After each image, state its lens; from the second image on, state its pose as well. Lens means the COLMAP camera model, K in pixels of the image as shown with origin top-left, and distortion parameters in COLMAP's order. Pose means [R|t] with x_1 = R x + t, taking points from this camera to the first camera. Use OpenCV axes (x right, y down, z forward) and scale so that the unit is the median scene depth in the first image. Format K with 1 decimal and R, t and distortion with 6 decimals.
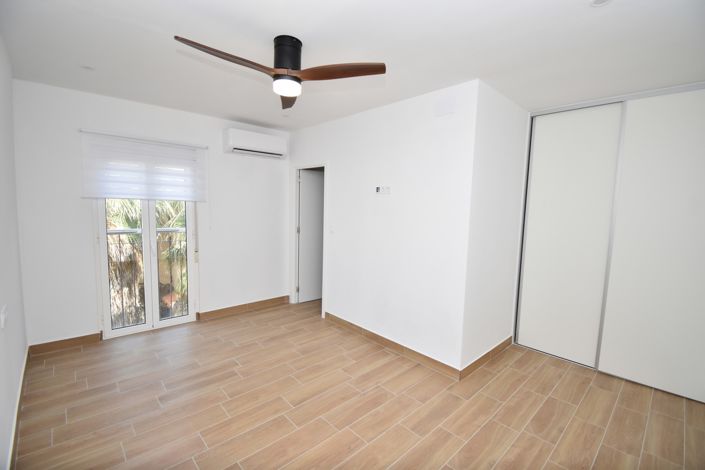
lens RADIAL K [[309.8, 0, 356.3], [0, 309.8, 237.0], [0, 0, 1]] dist [-0.021699, -0.002314]
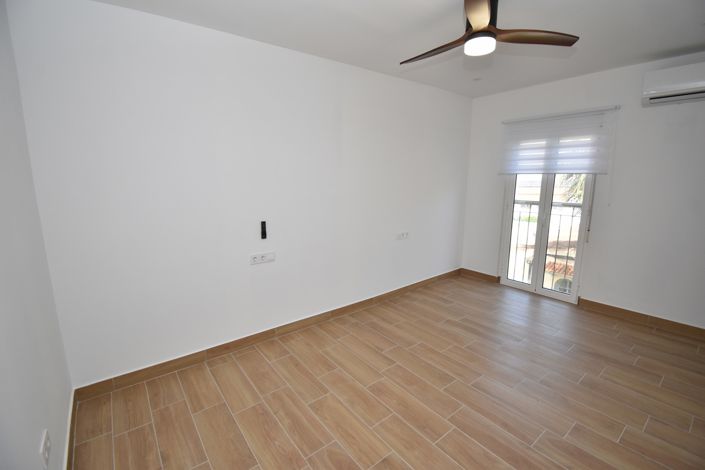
lens RADIAL K [[309.8, 0, 354.3], [0, 309.8, 238.2], [0, 0, 1]] dist [-0.021699, -0.002314]
pose [[-0.107848, 0.165307, -0.980328, 0.517103], [-0.092993, 0.980078, 0.175496, -0.028397], [0.989809, 0.110090, -0.090327, 0.486962]]
